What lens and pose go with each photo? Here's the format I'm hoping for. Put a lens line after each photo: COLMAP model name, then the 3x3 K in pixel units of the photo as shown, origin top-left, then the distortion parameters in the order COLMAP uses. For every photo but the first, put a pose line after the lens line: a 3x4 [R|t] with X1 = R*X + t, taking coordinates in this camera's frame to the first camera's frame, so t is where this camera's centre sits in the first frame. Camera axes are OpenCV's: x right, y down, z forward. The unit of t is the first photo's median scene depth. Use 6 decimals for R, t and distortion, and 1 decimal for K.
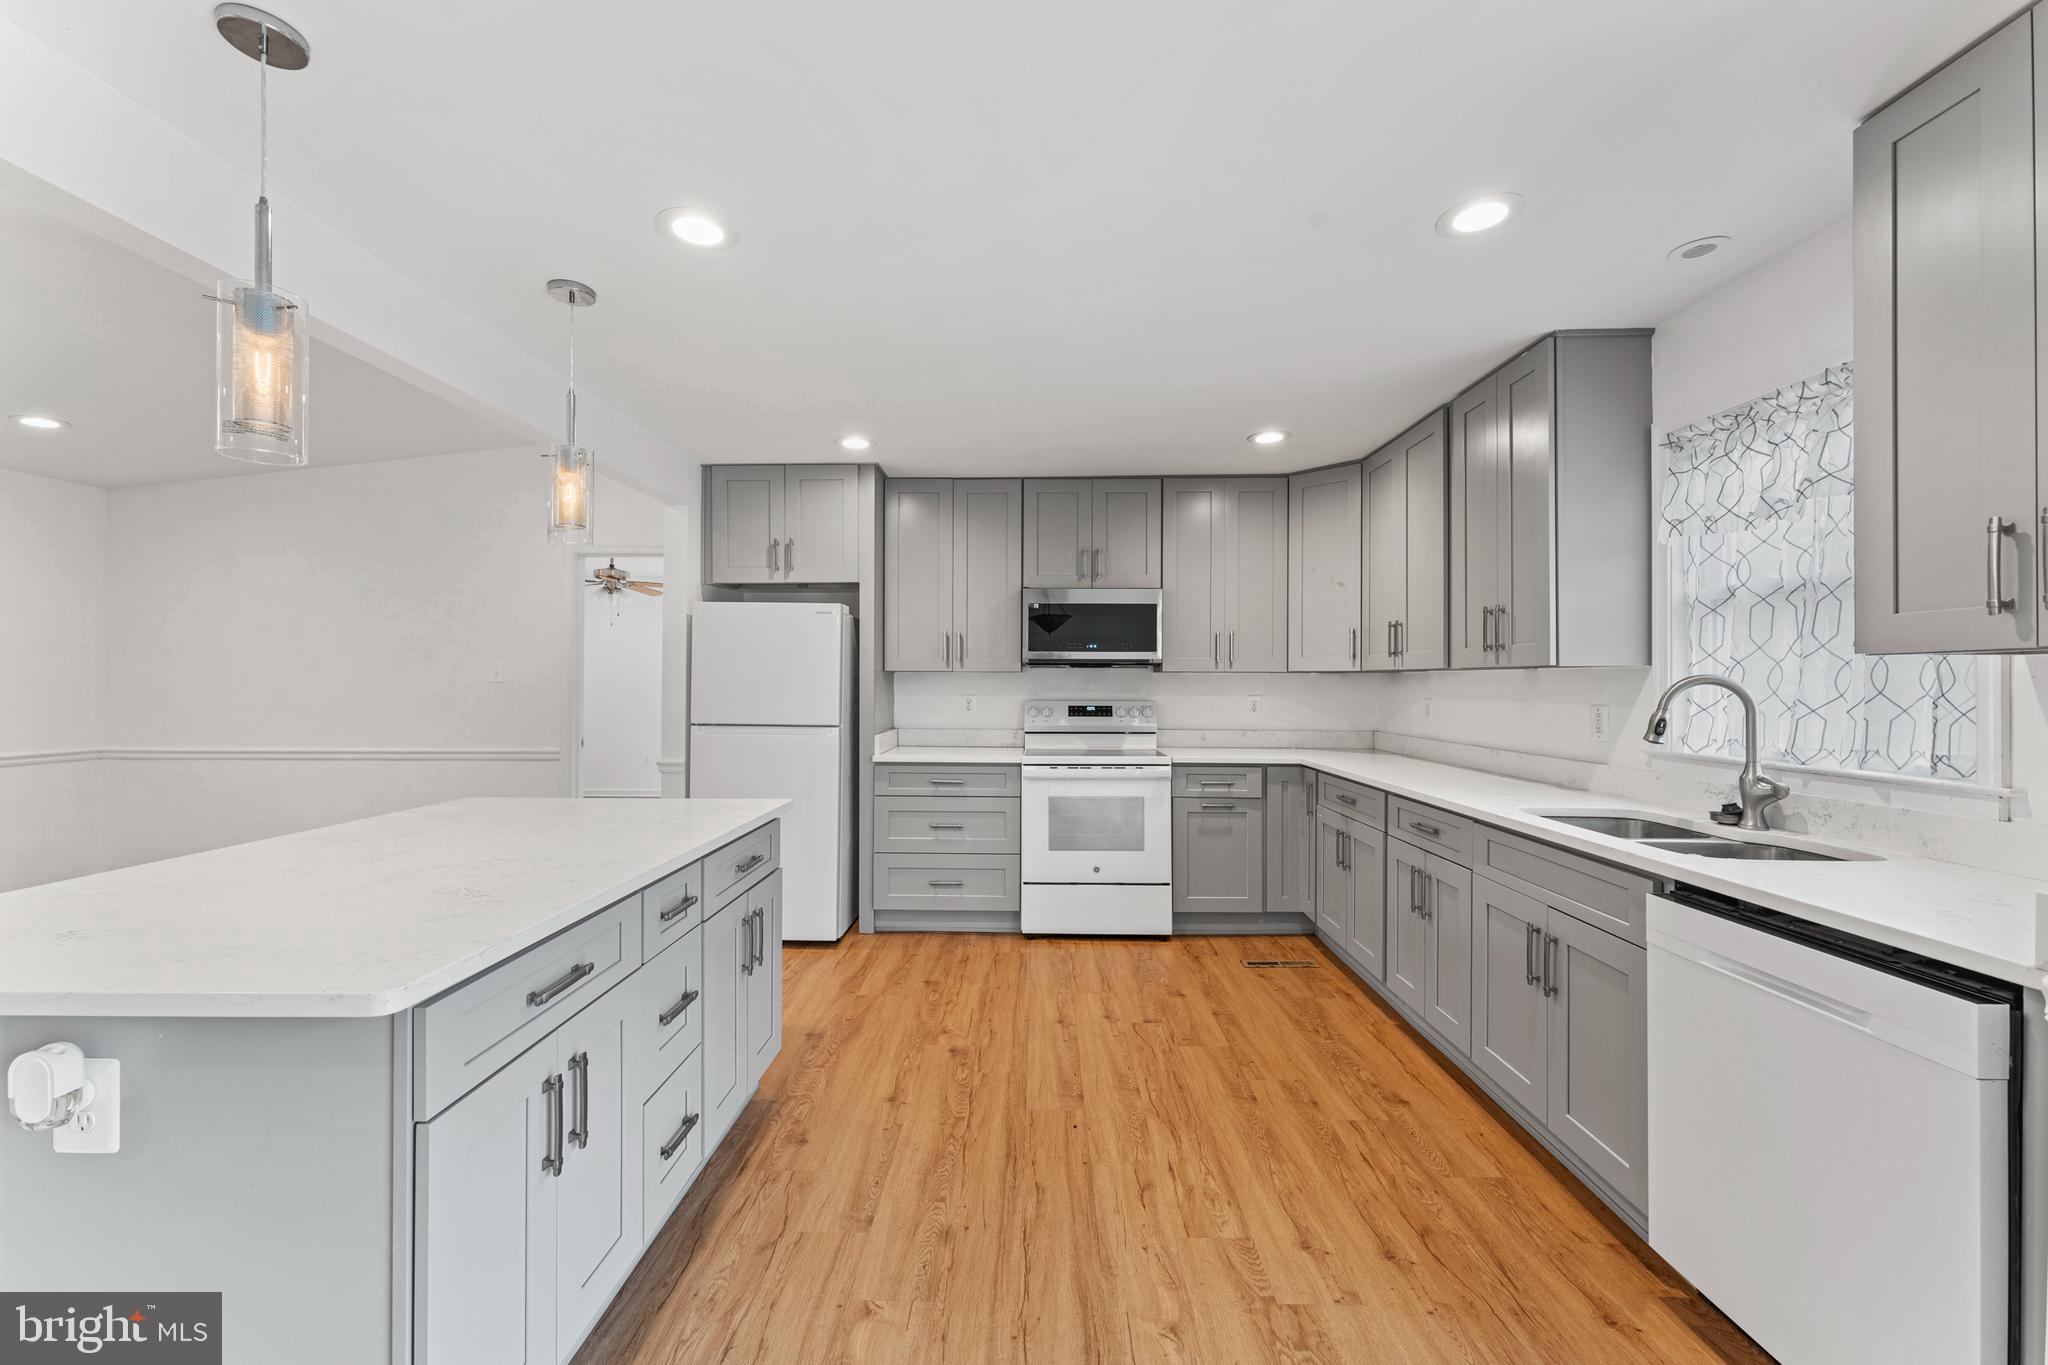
lens RADIAL K [[821.9, 0, 1023.1], [0, 821.9, 673.7], [0, 0, 1]] dist [0.001578, -0.000053]
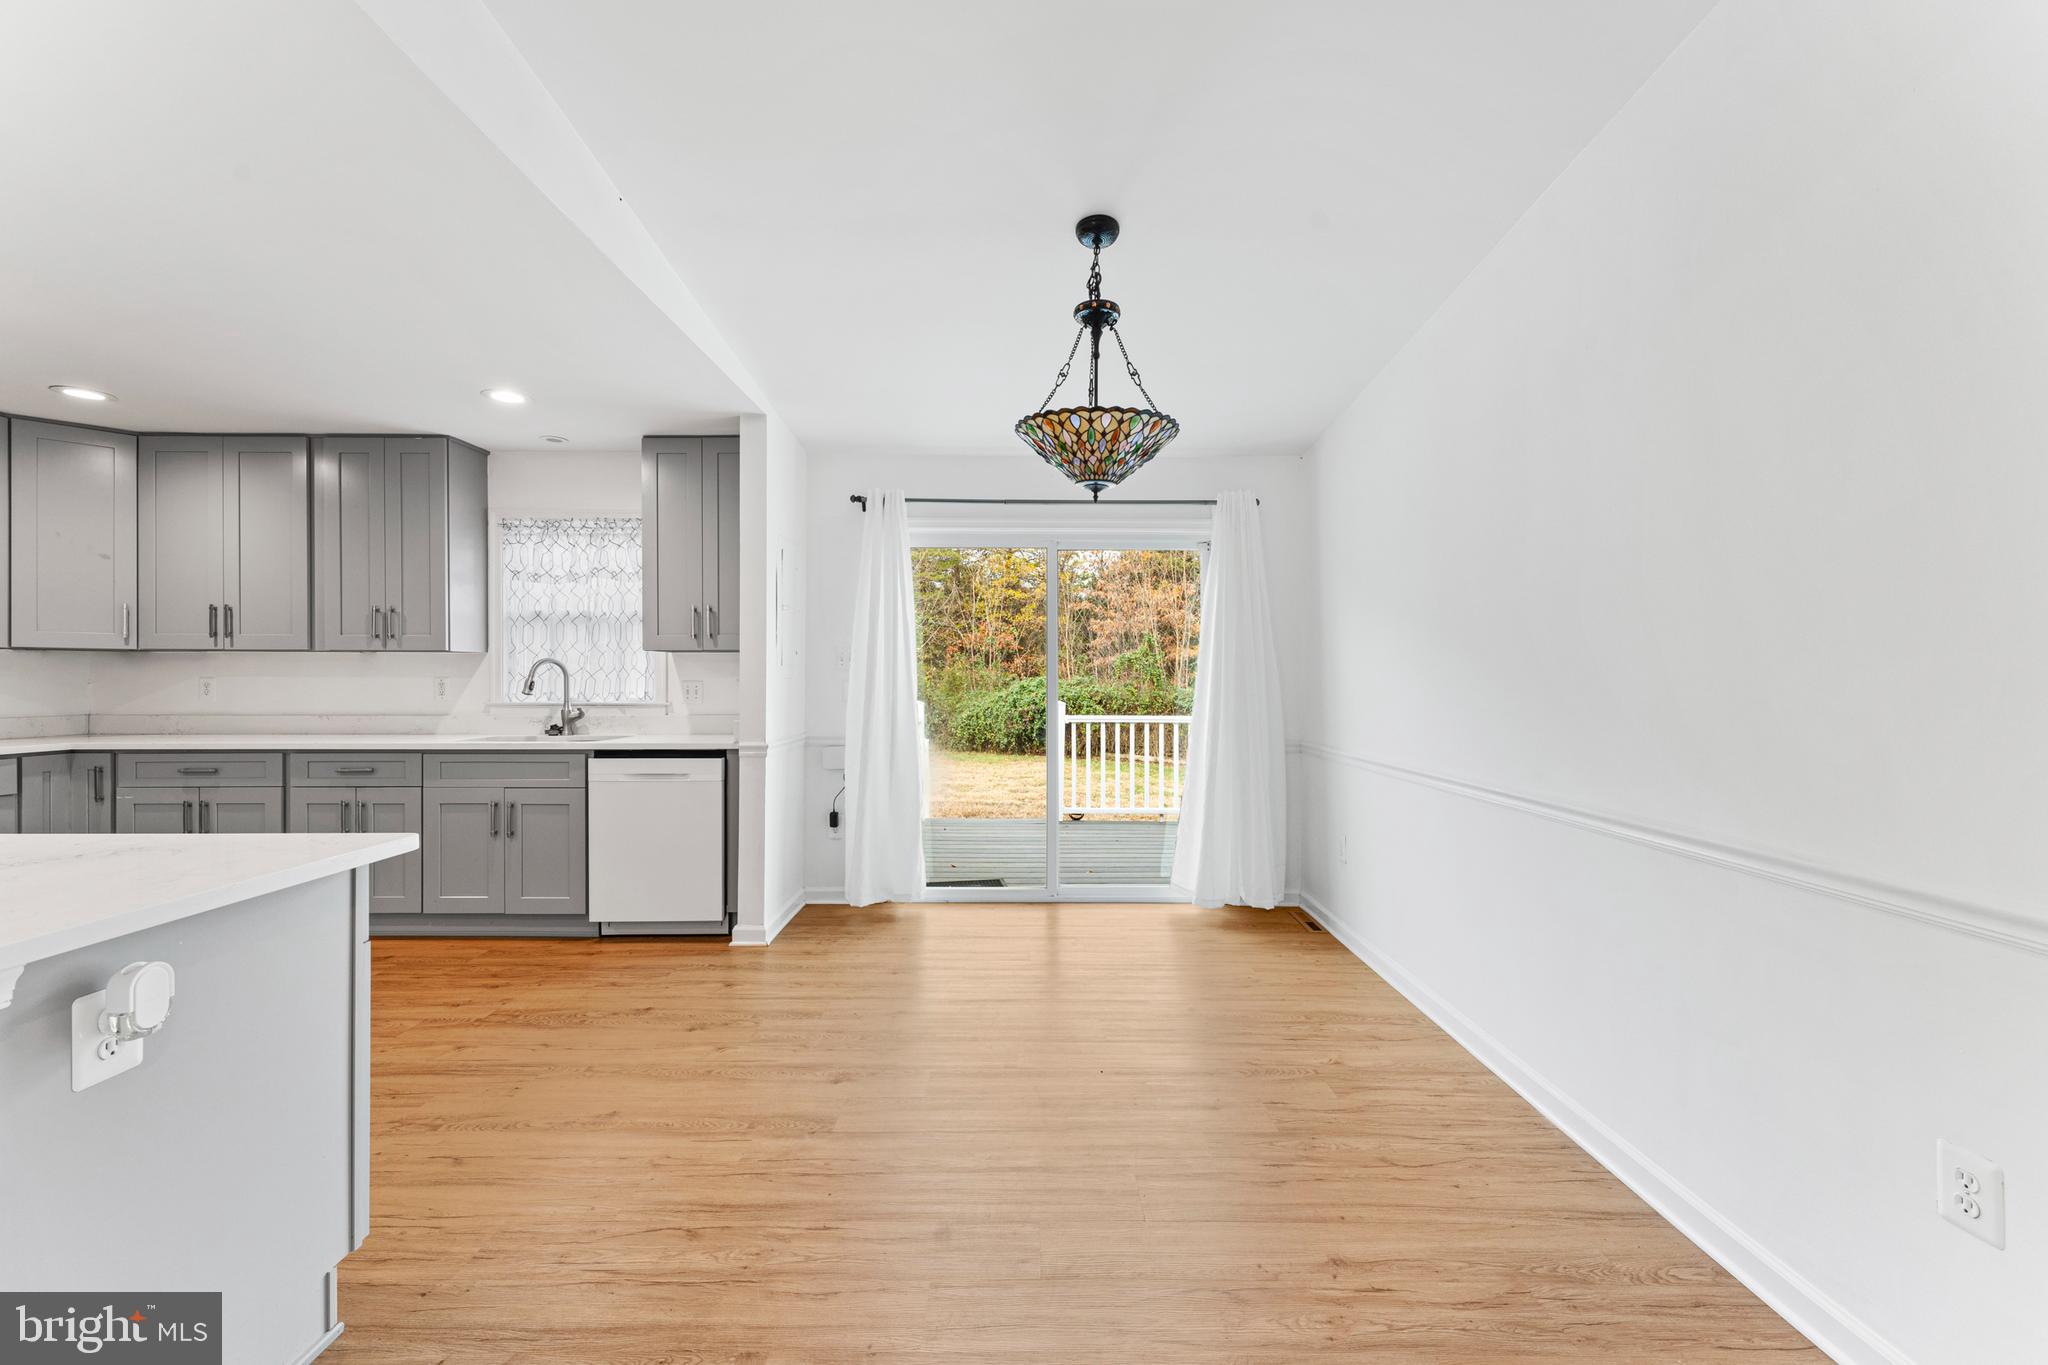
lens RADIAL K [[821.9, 0, 1019.3], [0, 821.9, 674.8], [0, 0, 1]] dist [0.001578, -0.000053]
pose [[-0.023440, 0.001403, 0.999724, -0.644370], [-0.010125, 0.999947, -0.001641, 0.018821], [-0.999674, -0.010160, -0.023425, -0.029765]]
